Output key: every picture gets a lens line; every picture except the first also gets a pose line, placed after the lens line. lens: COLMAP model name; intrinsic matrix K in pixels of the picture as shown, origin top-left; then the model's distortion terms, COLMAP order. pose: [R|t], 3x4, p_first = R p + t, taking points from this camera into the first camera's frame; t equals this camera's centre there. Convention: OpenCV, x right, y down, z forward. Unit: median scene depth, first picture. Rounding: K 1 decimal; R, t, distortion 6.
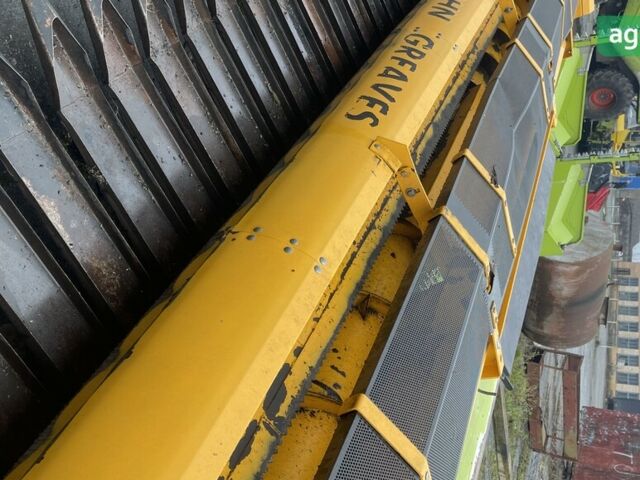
lens RADIAL K [[648.8, 0, 329.7], [0, 648.8, 228.0], [0, 0, 1]] dist [0.026319, 0.000000]
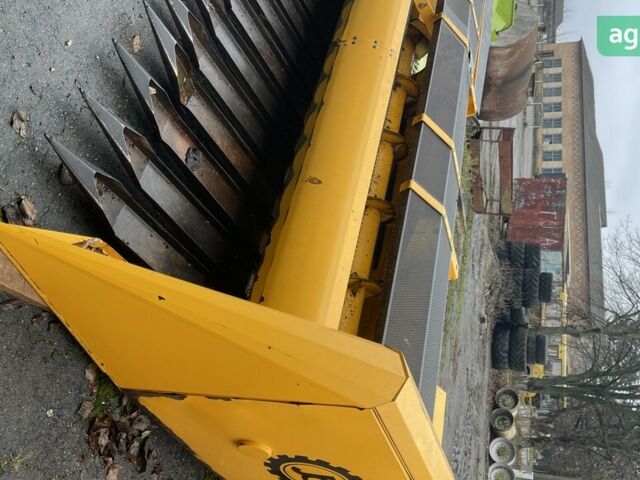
lens RADIAL K [[648.8, 0, 319.7], [0, 648.8, 235.9], [0, 0, 1]] dist [0.026319, 0.000000]
pose [[0.988018, -0.140295, 0.064325, -0.099034], [0.116004, 0.949946, 0.290077, -0.002904], [-0.101802, -0.279140, 0.954839, -0.225918]]
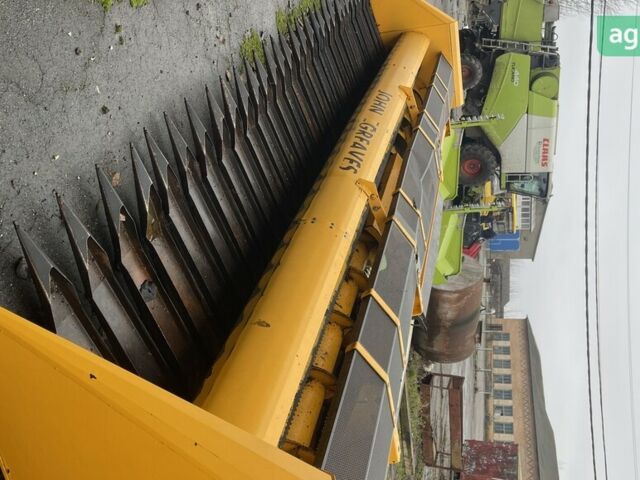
lens RADIAL K [[648.8, 0, 323.4], [0, 648.8, 231.1], [0, 0, 1]] dist [0.026319, 0.000000]
pose [[0.986251, 0.002443, 0.165235, -0.101782], [0.013254, 0.995500, -0.093829, 0.056338], [-0.164720, 0.094729, 0.981781, -0.247493]]
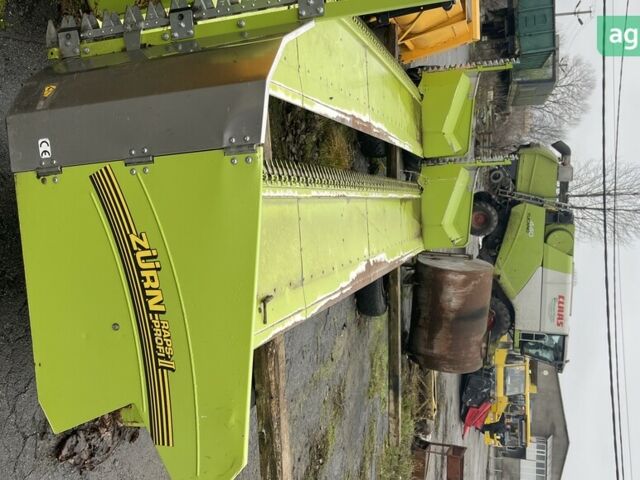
lens RADIAL K [[648.8, 0, 321.7], [0, 648.8, 241.8], [0, 0, 1]] dist [0.026319, 0.000000]
pose [[0.977143, 0.184089, 0.106313, -0.007252], [-0.116738, 0.882620, -0.455361, 0.613555], [-0.177661, 0.432542, 0.883937, -0.017870]]
